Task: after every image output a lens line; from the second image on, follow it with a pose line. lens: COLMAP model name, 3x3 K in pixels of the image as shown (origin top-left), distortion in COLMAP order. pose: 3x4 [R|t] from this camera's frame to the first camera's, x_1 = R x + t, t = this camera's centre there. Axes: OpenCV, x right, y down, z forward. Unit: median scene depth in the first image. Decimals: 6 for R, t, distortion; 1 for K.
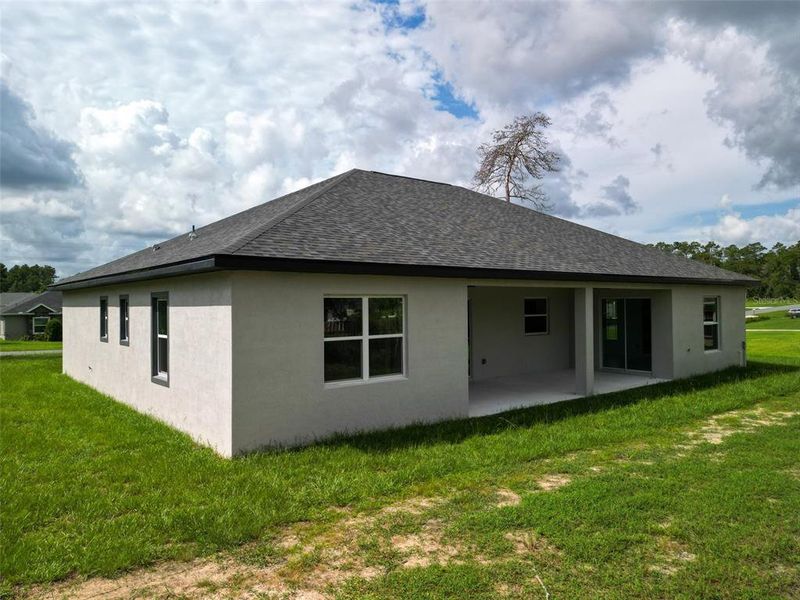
lens RADIAL K [[569.9, 0, 399.1], [0, 569.9, 301.6], [0, 0, 1]] dist [0.029373, -0.002748]
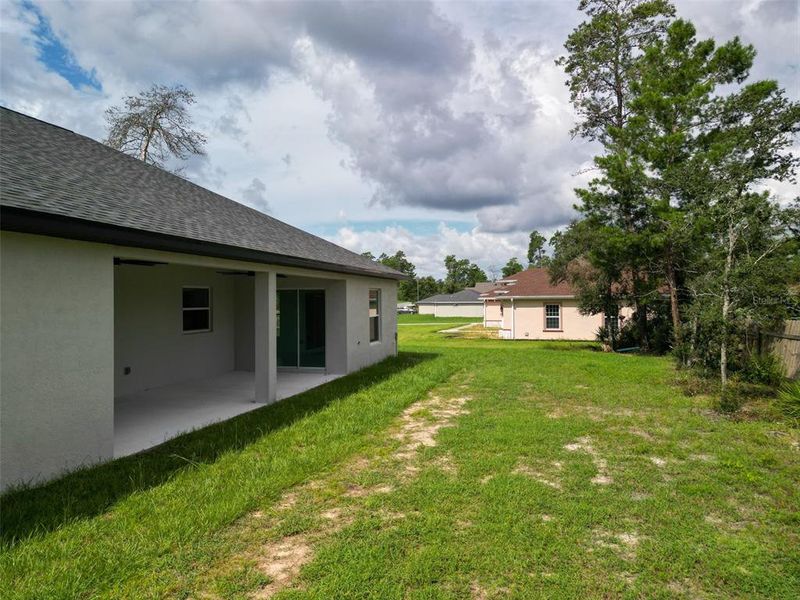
lens RADIAL K [[561.2, 0, 401.1], [0, 561.2, 300.8], [0, 0, 1]] dist [0.082370, -0.083886]
pose [[0.810390, 0.003758, 0.585879, 0.003941], [-0.002200, 0.999992, -0.003371, 0.018109], [-0.585887, 0.001443, 0.810391, 0.207733]]
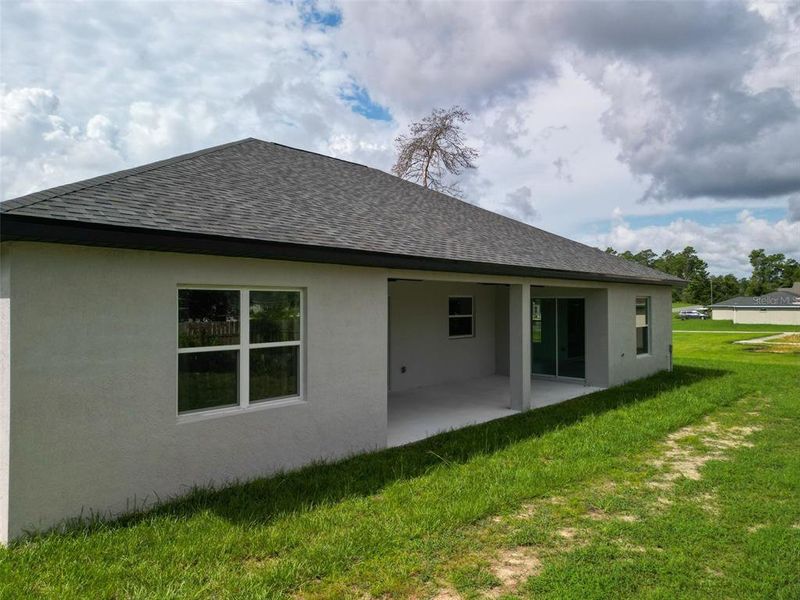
lens RADIAL K [[561.2, 0, 401.1], [0, 561.2, 300.8], [0, 0, 1]] dist [0.082370, -0.083886]
pose [[0.988068, 0.010001, 0.153695, 0.015588], [-0.009803, 0.999950, -0.002044, 0.003713], [-0.153708, 0.000513, 0.988116, 0.177276]]
